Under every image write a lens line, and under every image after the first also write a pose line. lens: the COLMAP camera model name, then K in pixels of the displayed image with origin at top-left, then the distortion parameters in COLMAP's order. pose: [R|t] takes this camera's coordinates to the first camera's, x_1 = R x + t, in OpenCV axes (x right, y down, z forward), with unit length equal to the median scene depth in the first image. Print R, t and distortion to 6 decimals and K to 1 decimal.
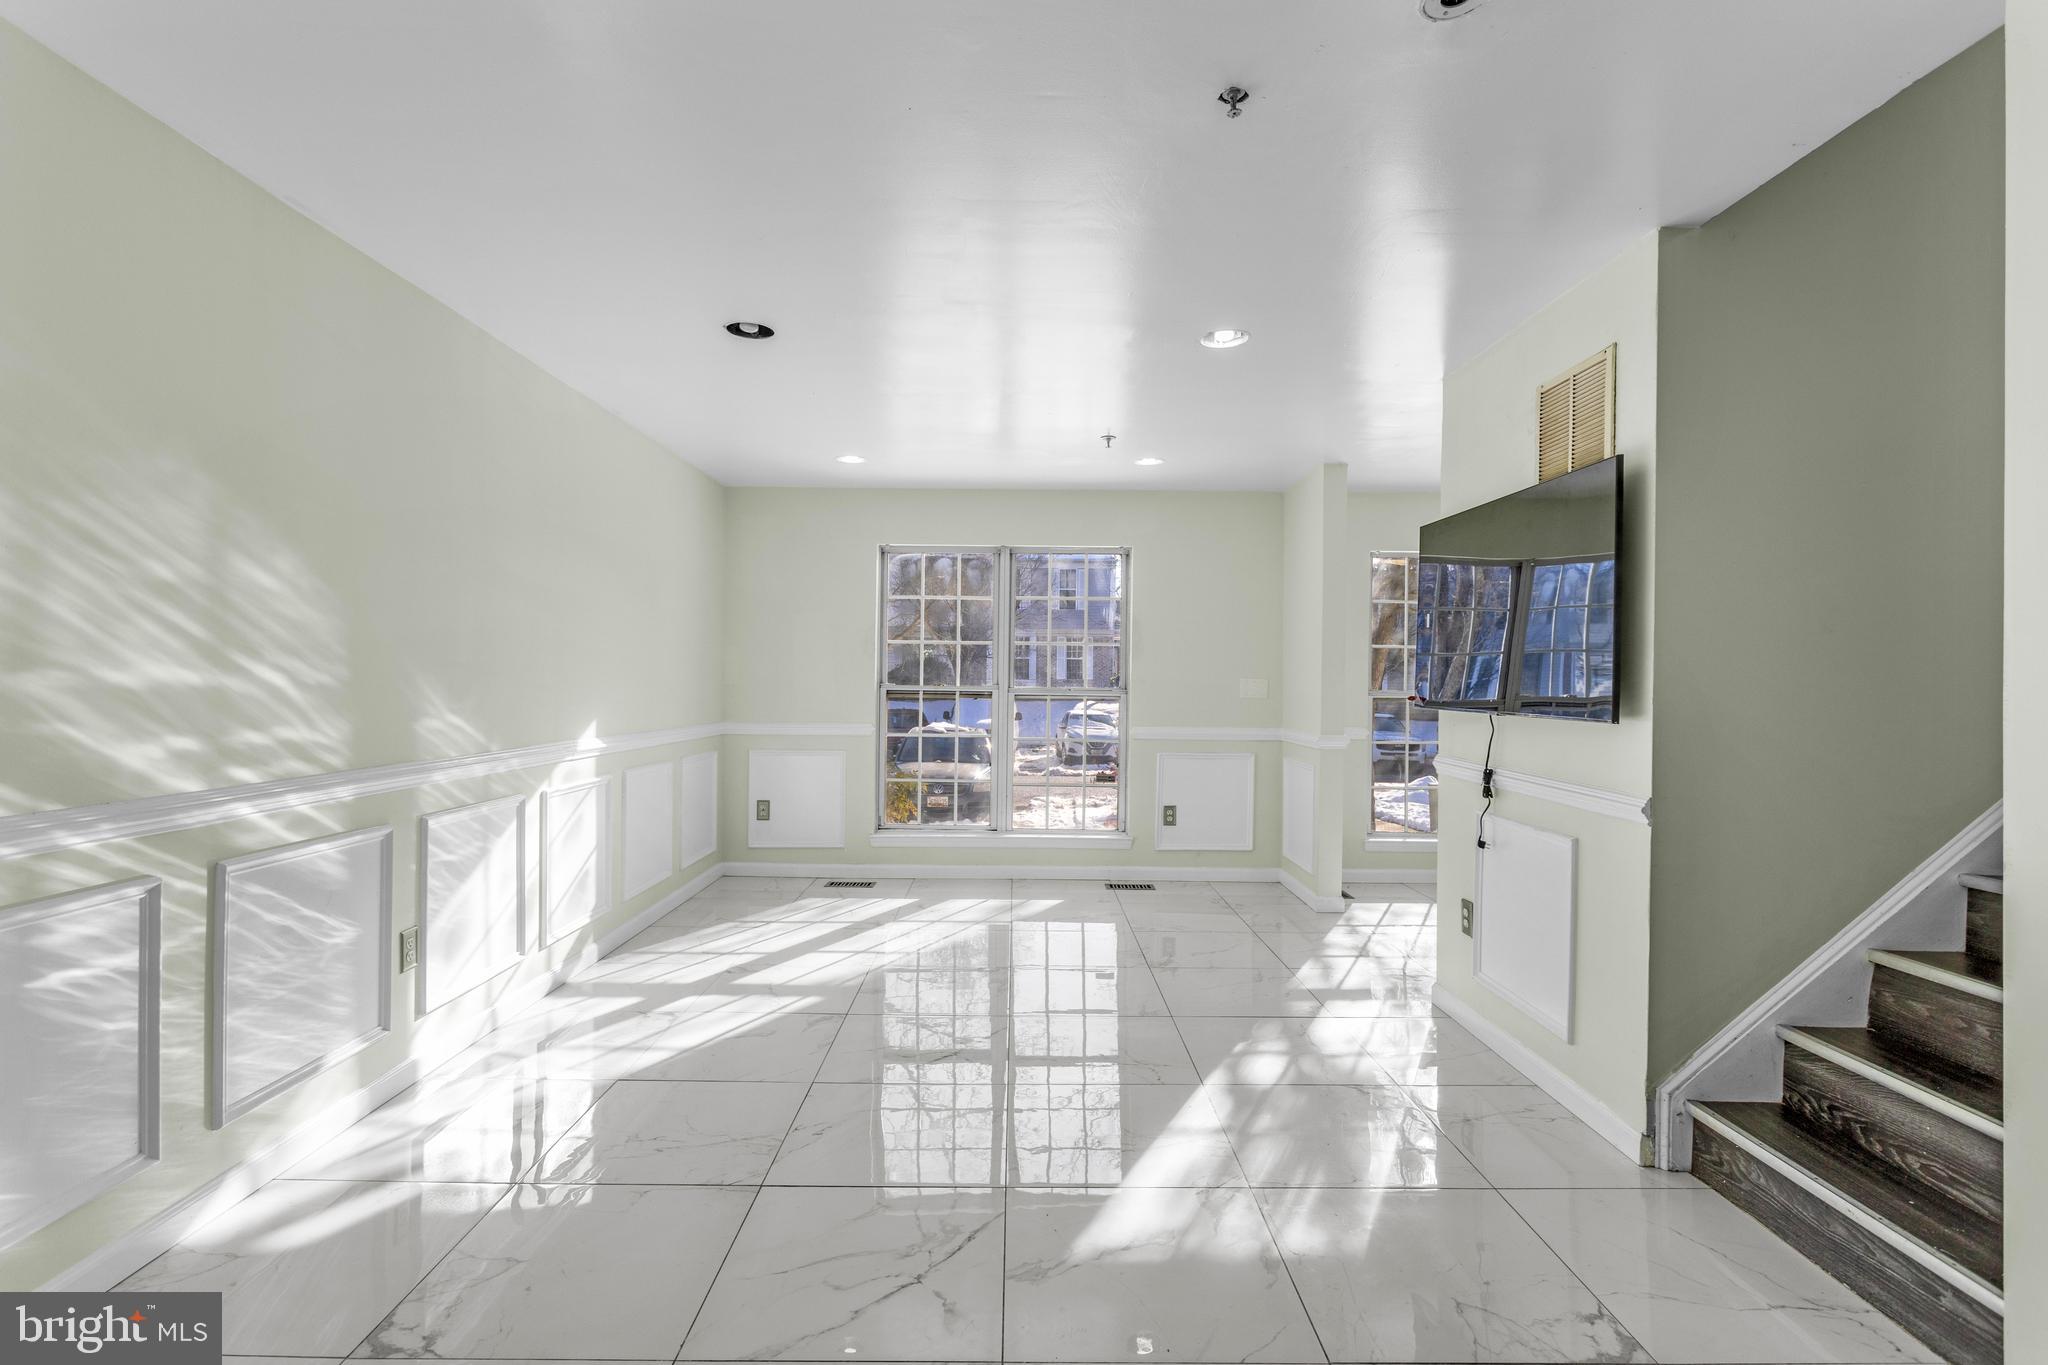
lens RADIAL K [[969.3, 0, 1017.6], [0, 969.3, 676.6], [0, 0, 1]] dist [-0.001594, 0.003906]
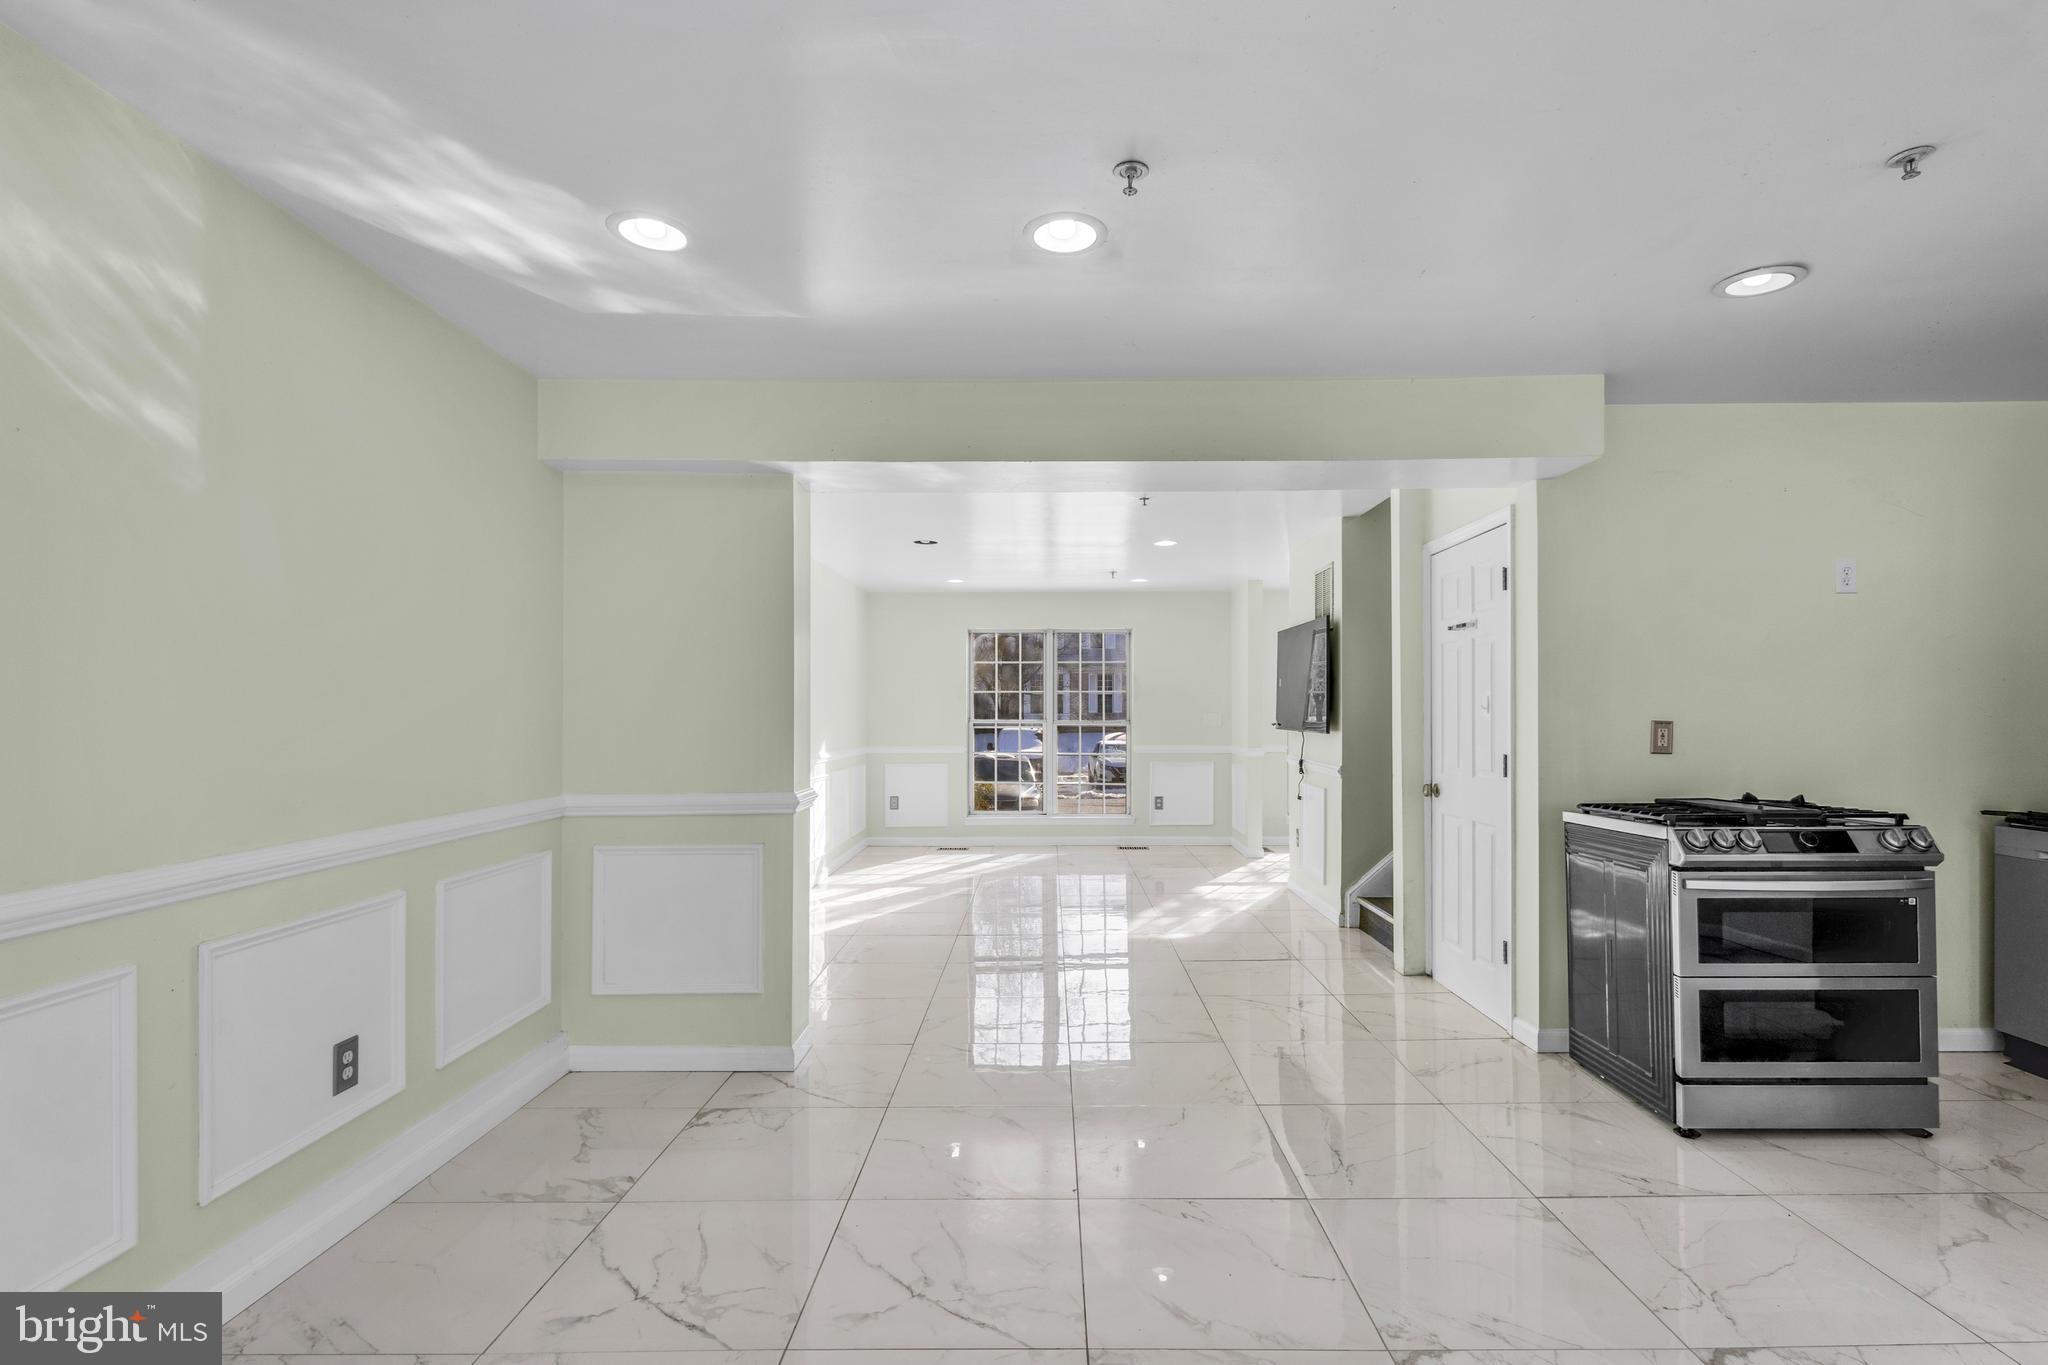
lens RADIAL K [[951.9, 0, 1059.8], [0, 951.9, 720.0], [0, 0, 1]] dist [0.013617, -0.004481]
pose [[0.999882, -0.011980, 0.009636, -0.027642], [0.011876, 0.999871, 0.010851, -0.013324], [-0.009765, -0.010735, 0.999895, -1.034016]]
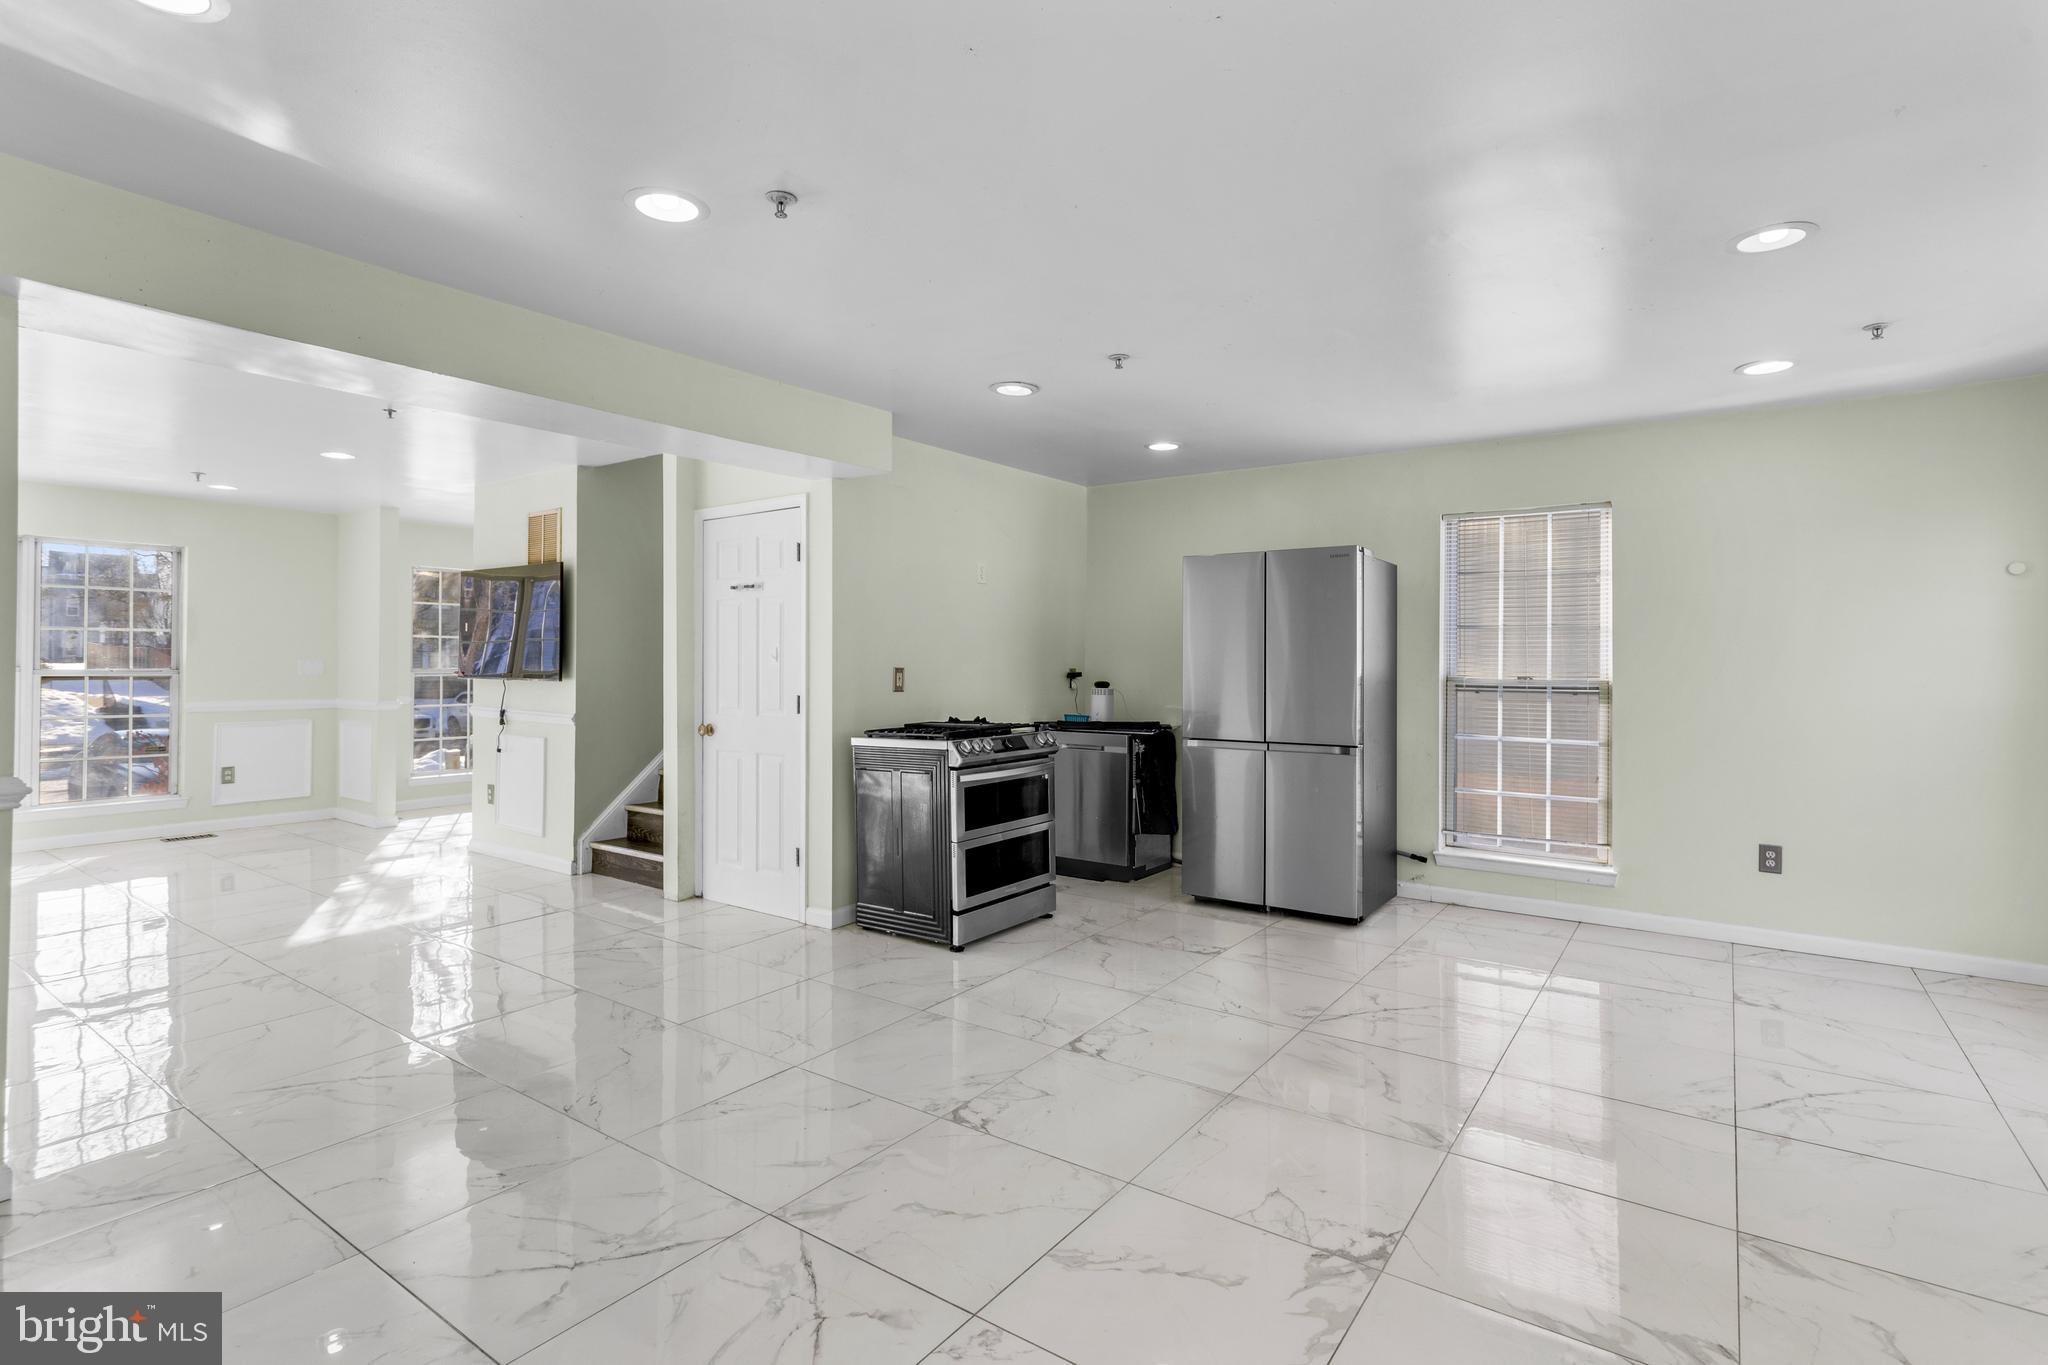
lens RADIAL K [[969.3, 0, 1019.2], [0, 969.3, 661.1], [0, 0, 1]] dist [-0.001594, 0.003906]
pose [[0.585550, -0.006397, 0.810611, -0.487518], [-0.000964, 0.999963, 0.008587, -0.016142], [-0.810635, -0.005810, 0.585522, -0.987156]]
